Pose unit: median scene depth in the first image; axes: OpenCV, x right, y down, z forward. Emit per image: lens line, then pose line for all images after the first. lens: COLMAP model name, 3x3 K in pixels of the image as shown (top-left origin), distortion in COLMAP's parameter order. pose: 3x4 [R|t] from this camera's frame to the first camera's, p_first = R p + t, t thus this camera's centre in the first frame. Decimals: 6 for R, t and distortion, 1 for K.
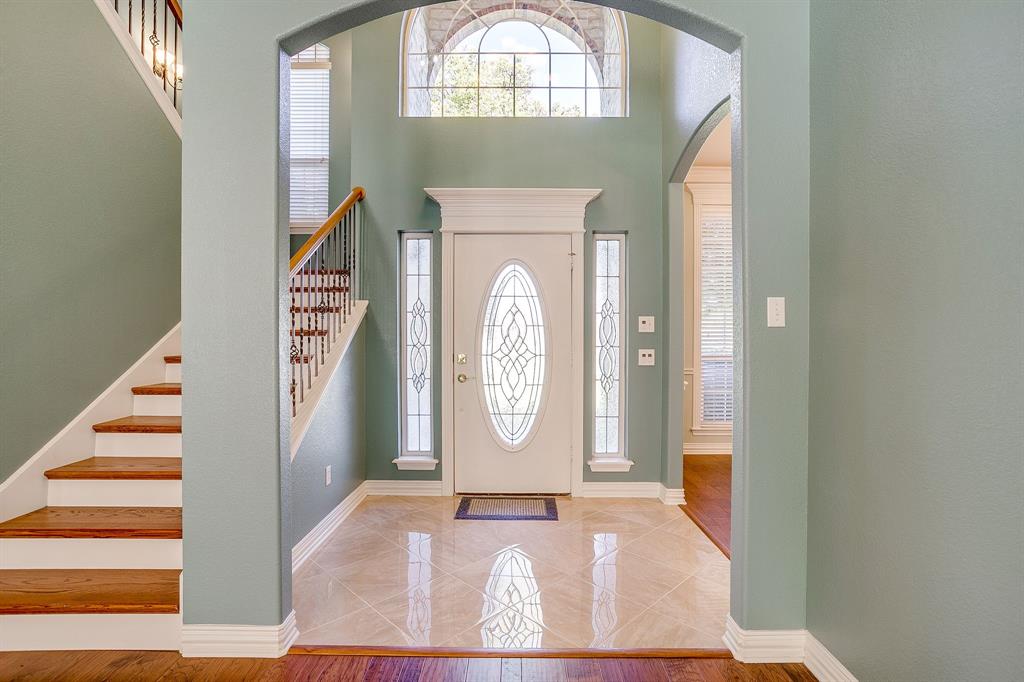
lens RADIAL K [[495.1, 0, 511.6], [0, 495.1, 342.3], [0, 0, 1]] dist [-0.023153, 0.001232]
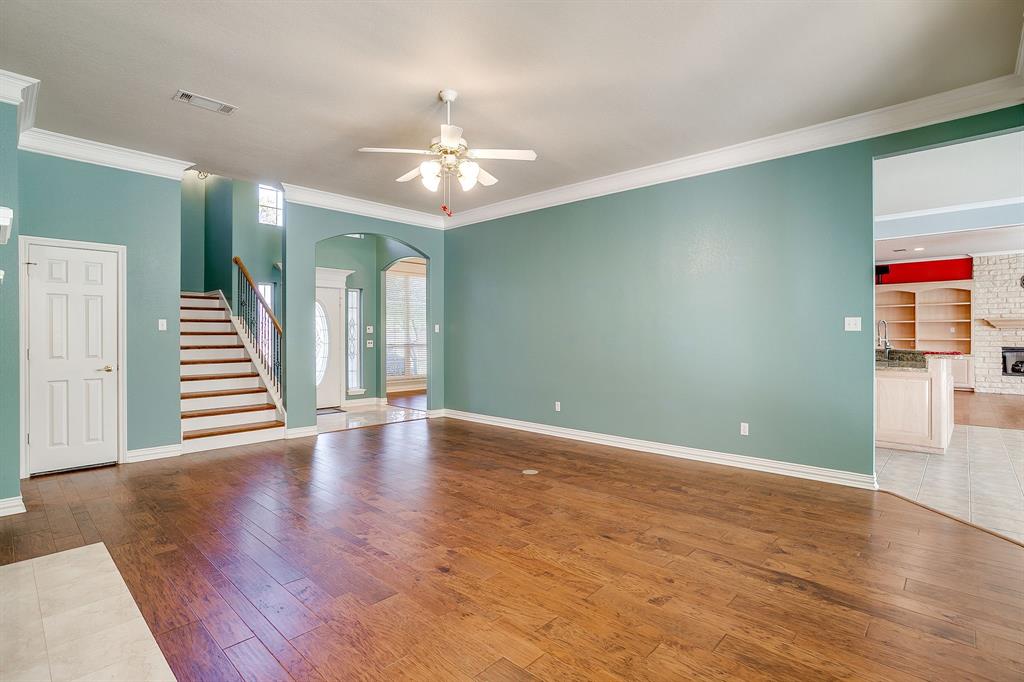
lens RADIAL K [[495.1, 0, 507.2], [0, 495.1, 342.4], [0, 0, 1]] dist [-0.023153, 0.001232]
pose [[0.677681, -0.009604, 0.735294, -0.996278], [0.007726, 0.999953, 0.005941, 0.014509], [-0.735316, 0.001654, 0.677723, -1.045973]]
